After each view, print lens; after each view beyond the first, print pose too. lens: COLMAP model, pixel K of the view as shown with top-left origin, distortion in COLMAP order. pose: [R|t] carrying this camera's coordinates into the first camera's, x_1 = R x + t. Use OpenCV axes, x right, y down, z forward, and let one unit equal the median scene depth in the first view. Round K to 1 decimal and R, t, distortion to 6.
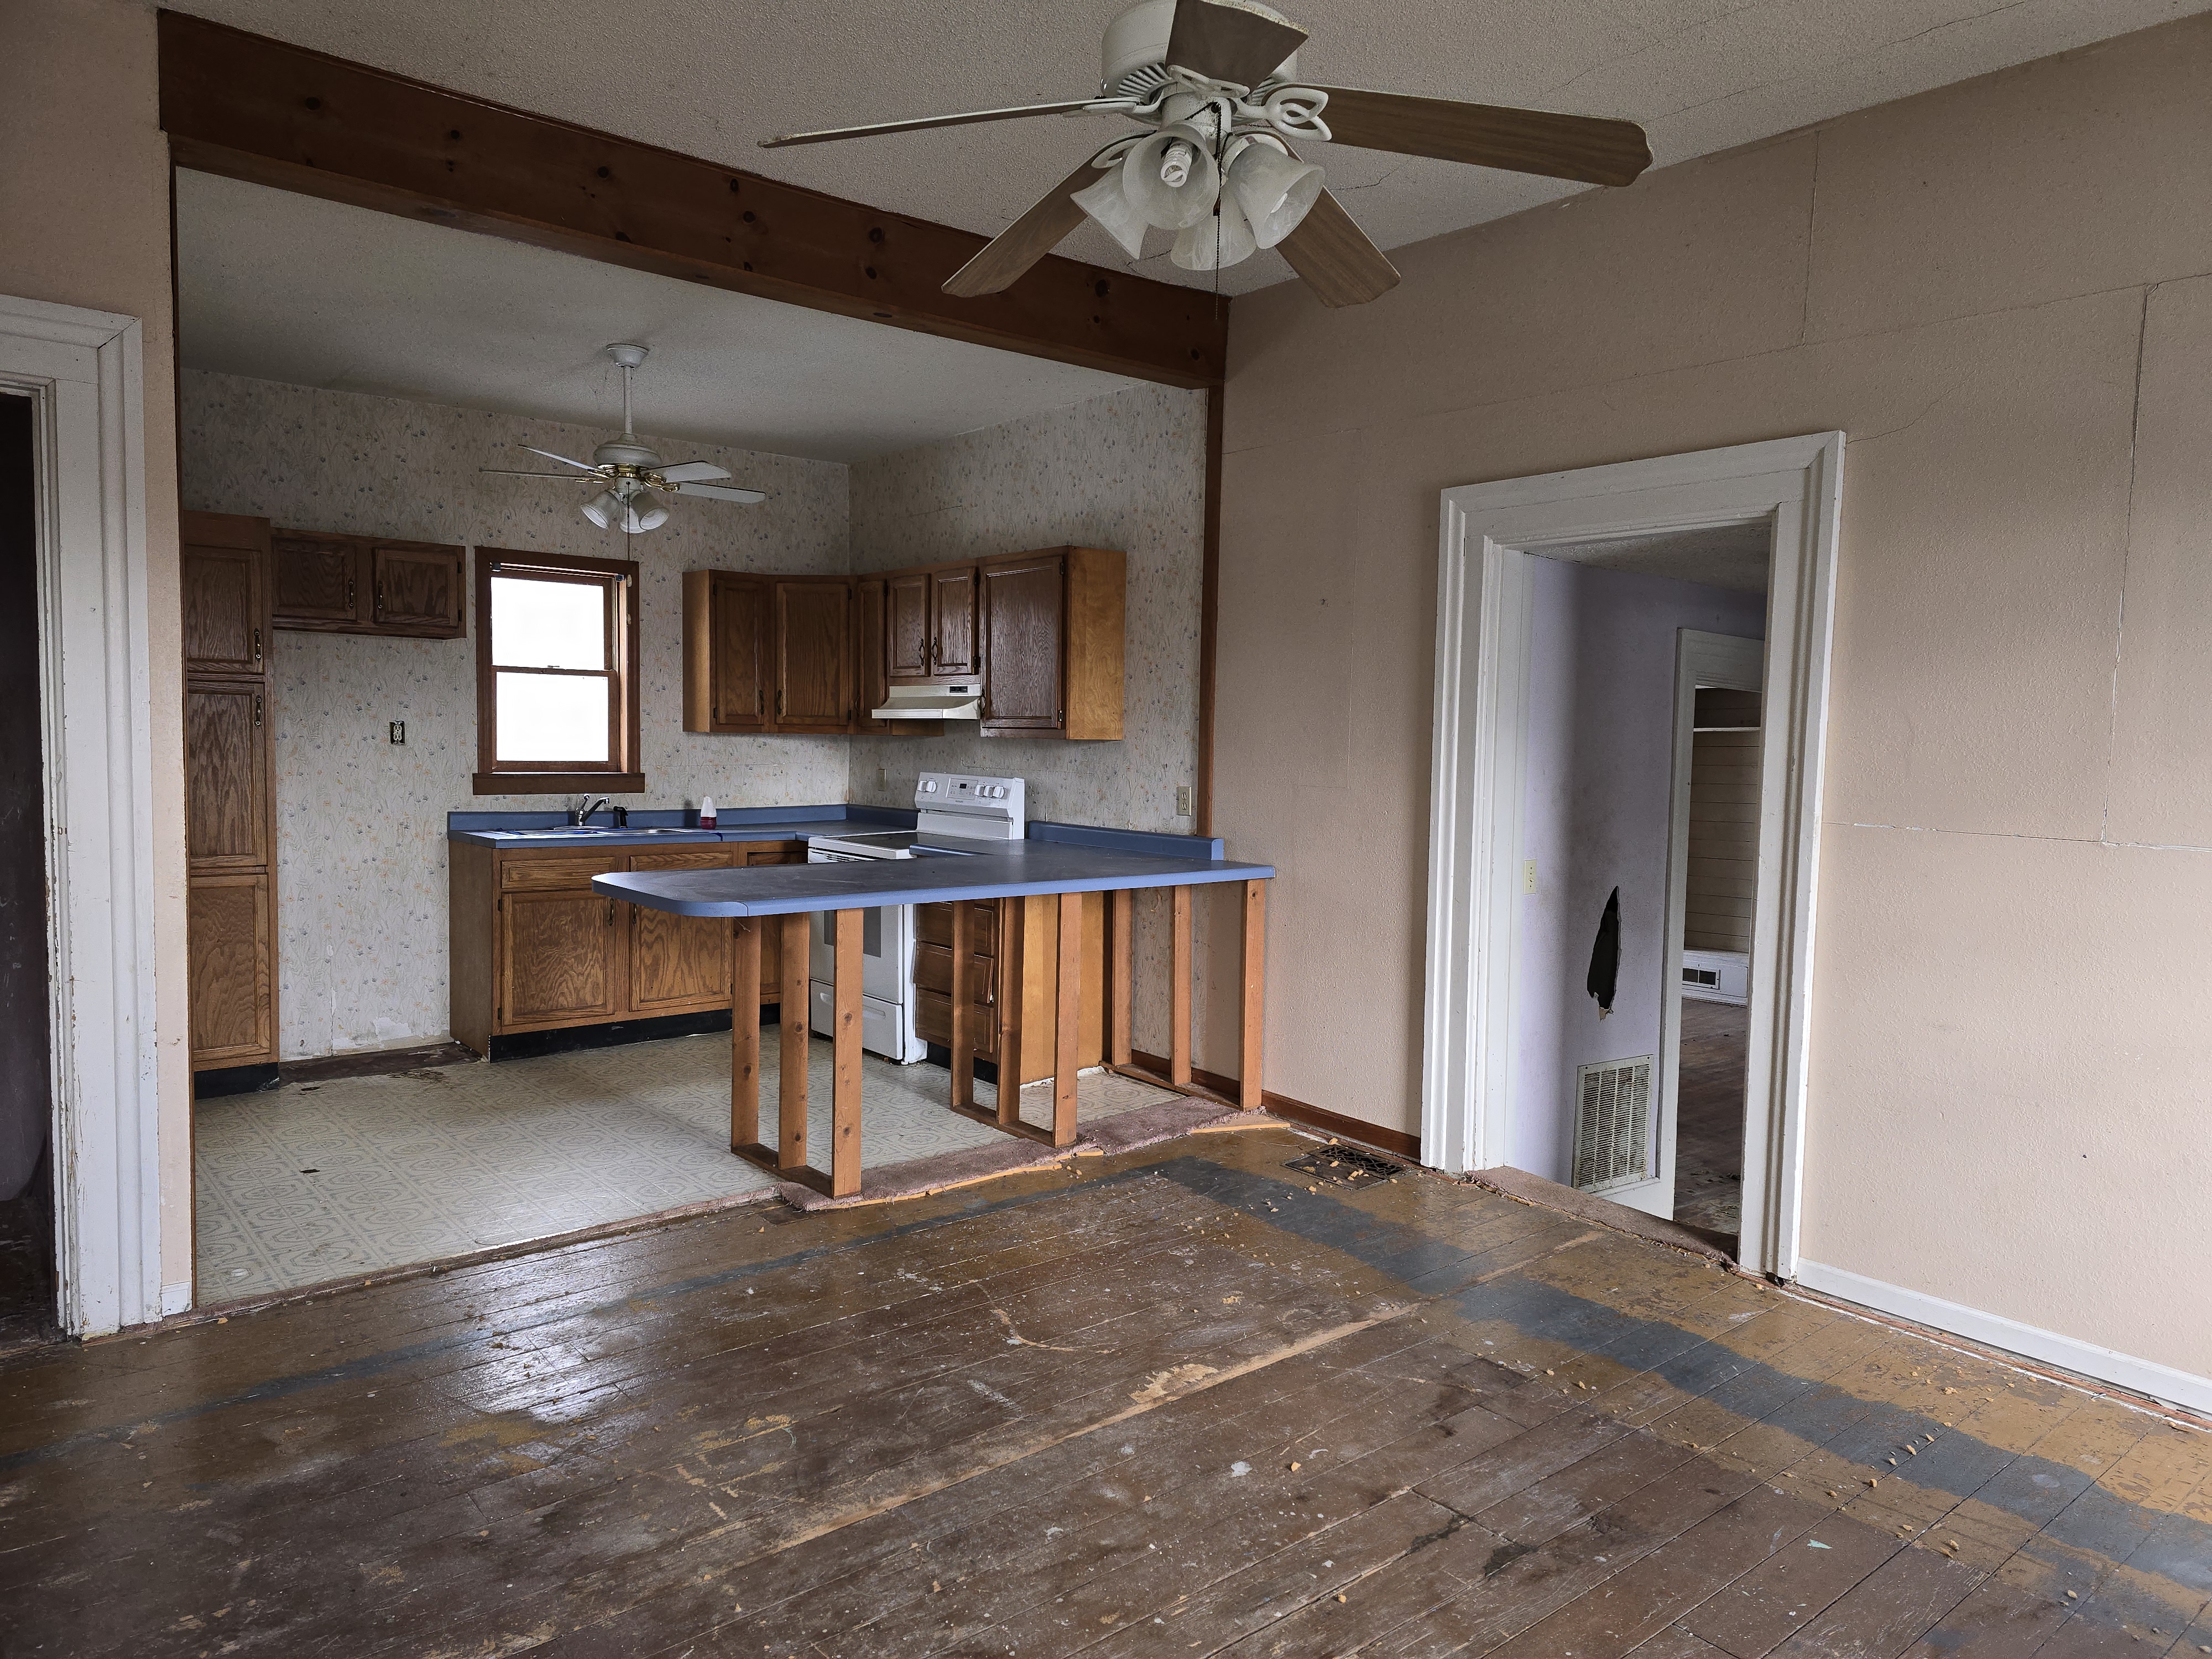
lens RADIAL K [[1475.1, 0, 1117.4], [0, 1475.1, 827.1], [0, 0, 1]] dist [0.096462, -0.075509]
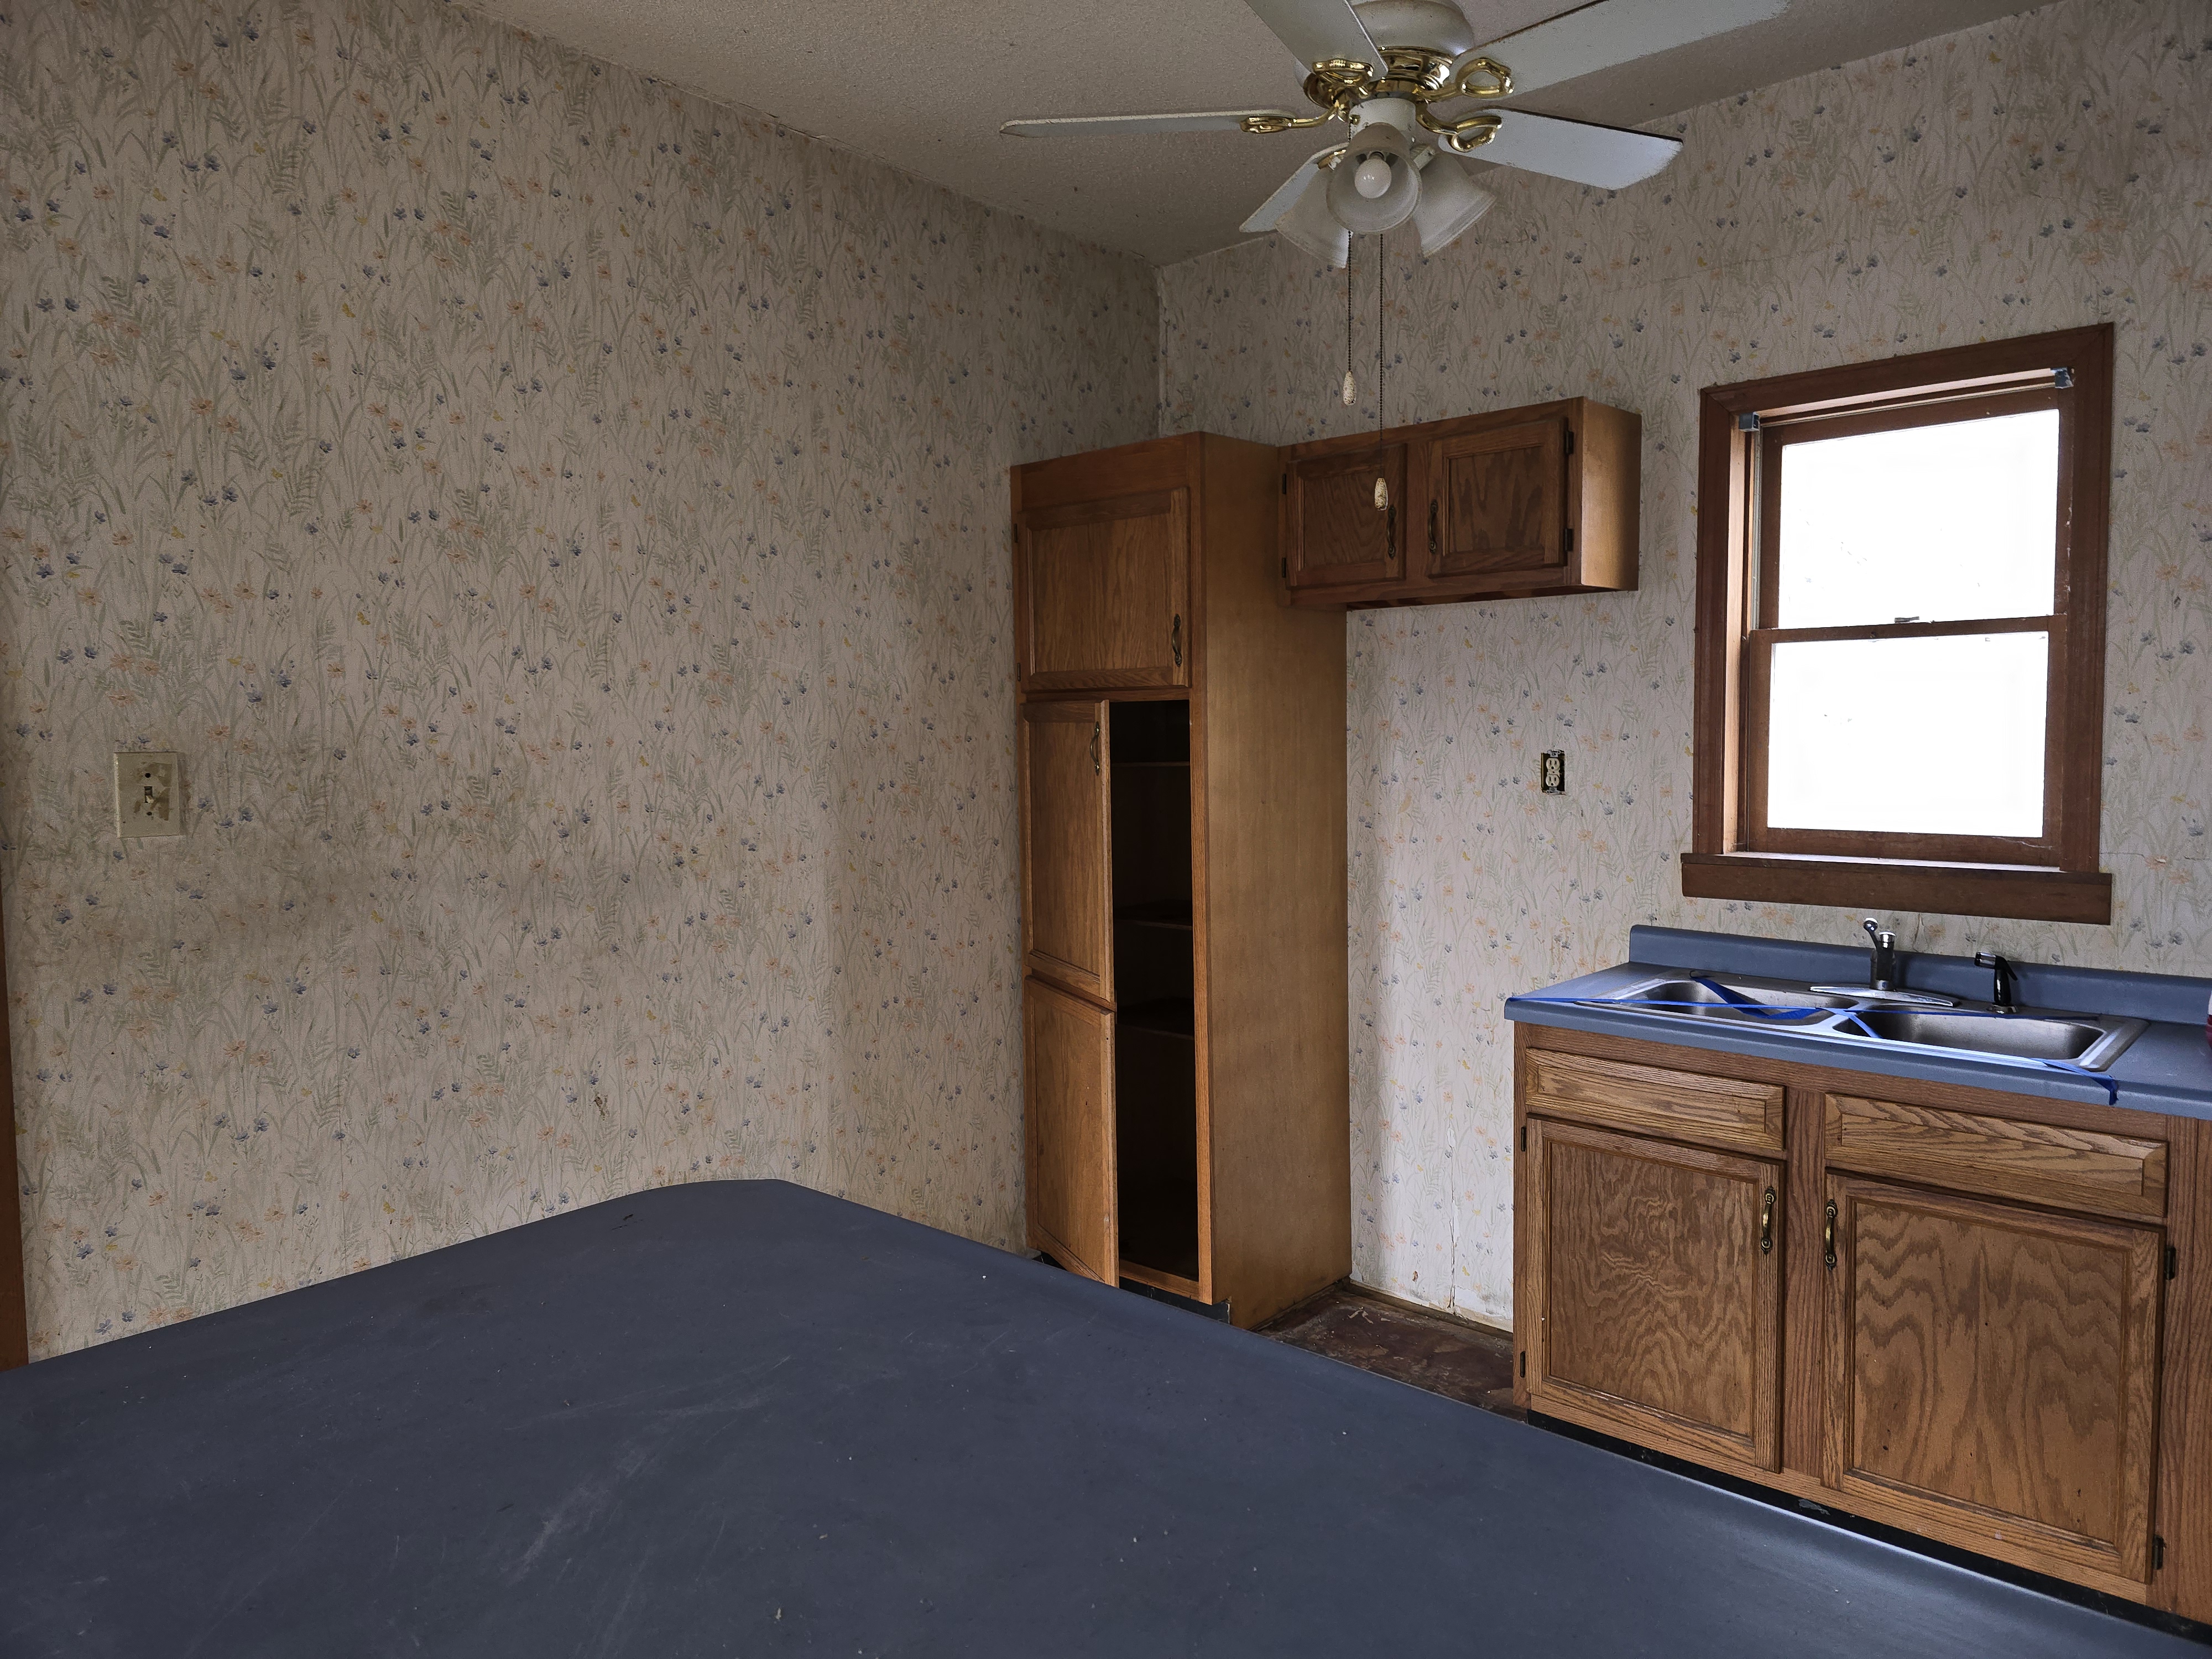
lens RADIAL K [[1475.2, 0, 1061.8], [0, 1475.2, 819.0], [0, 0, 1]] dist [0.088287, -0.082366]
pose [[0.140634, 0.044645, -0.989055, 0.030476], [-0.047153, 0.998151, 0.038351, -0.056818], [0.988938, 0.041244, 0.142479, 0.730796]]
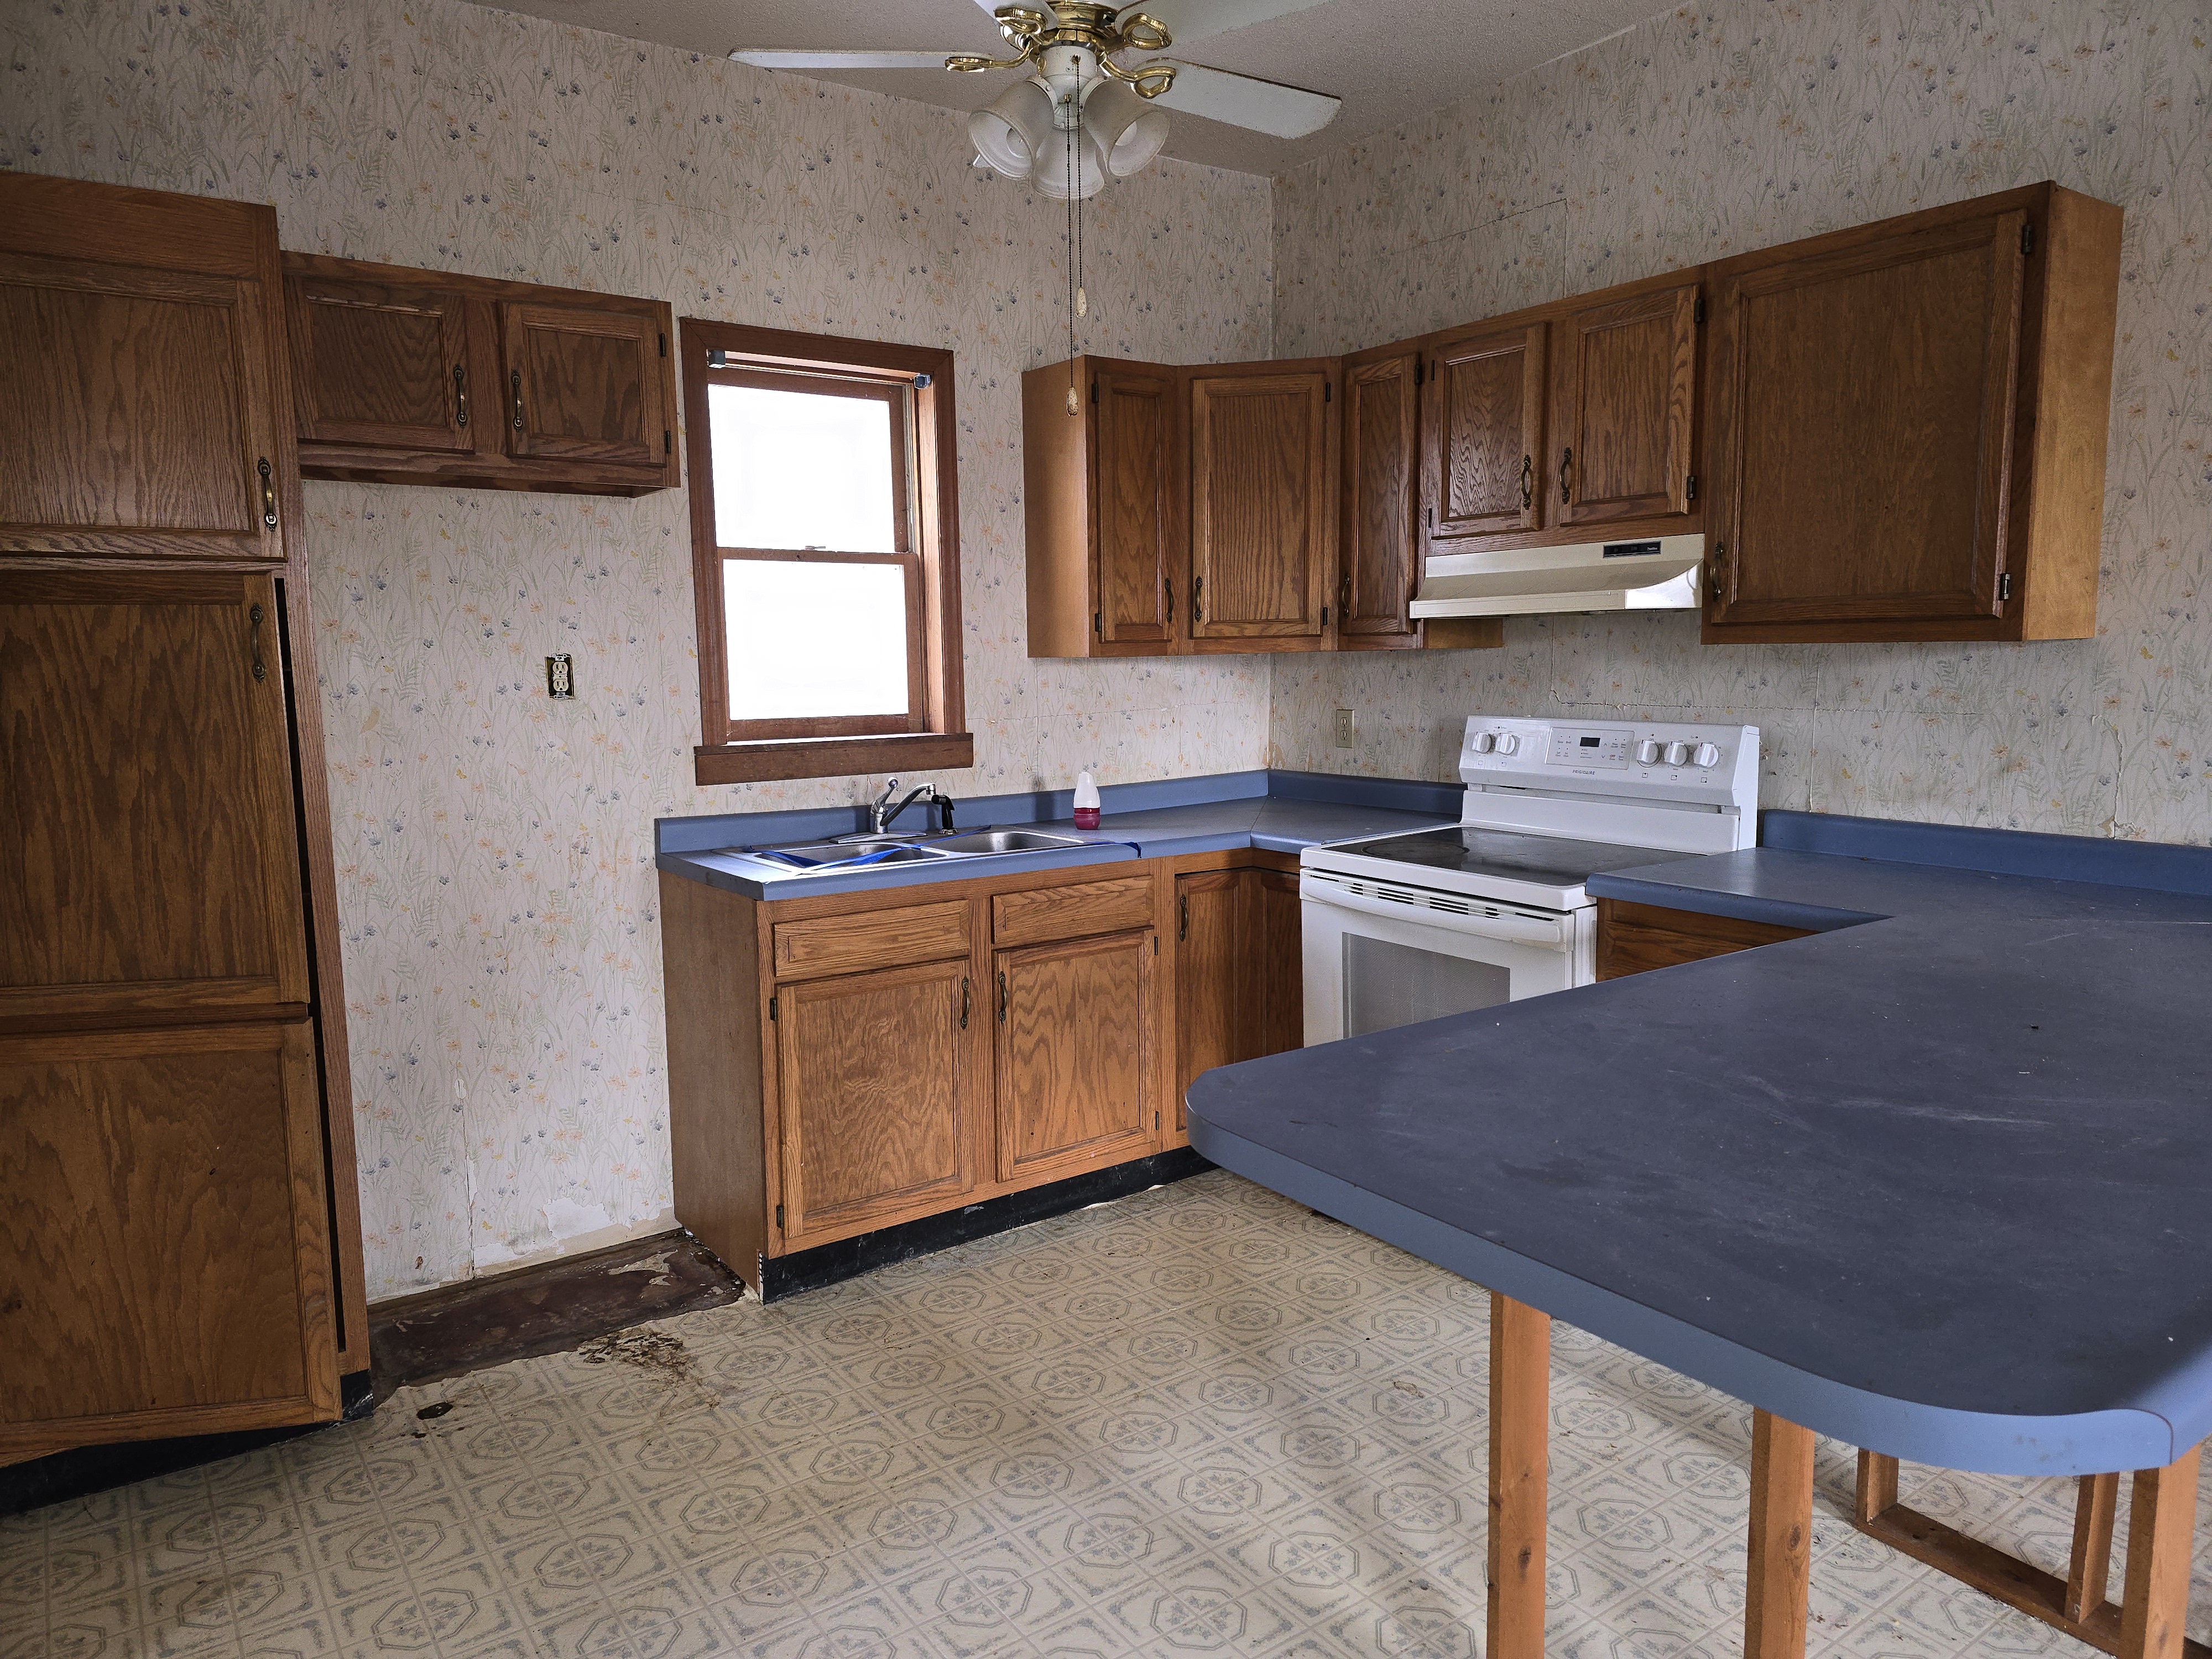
lens RADIAL K [[1475.1, 0, 1117.4], [0, 1475.1, 827.1], [0, 0, 1]] dist [0.096462, -0.075509]
pose [[0.997284, -0.024513, -0.069459, -0.241296], [0.028612, 0.997869, 0.058639, -0.034175], [0.067874, -0.060467, 0.995860, 0.472156]]
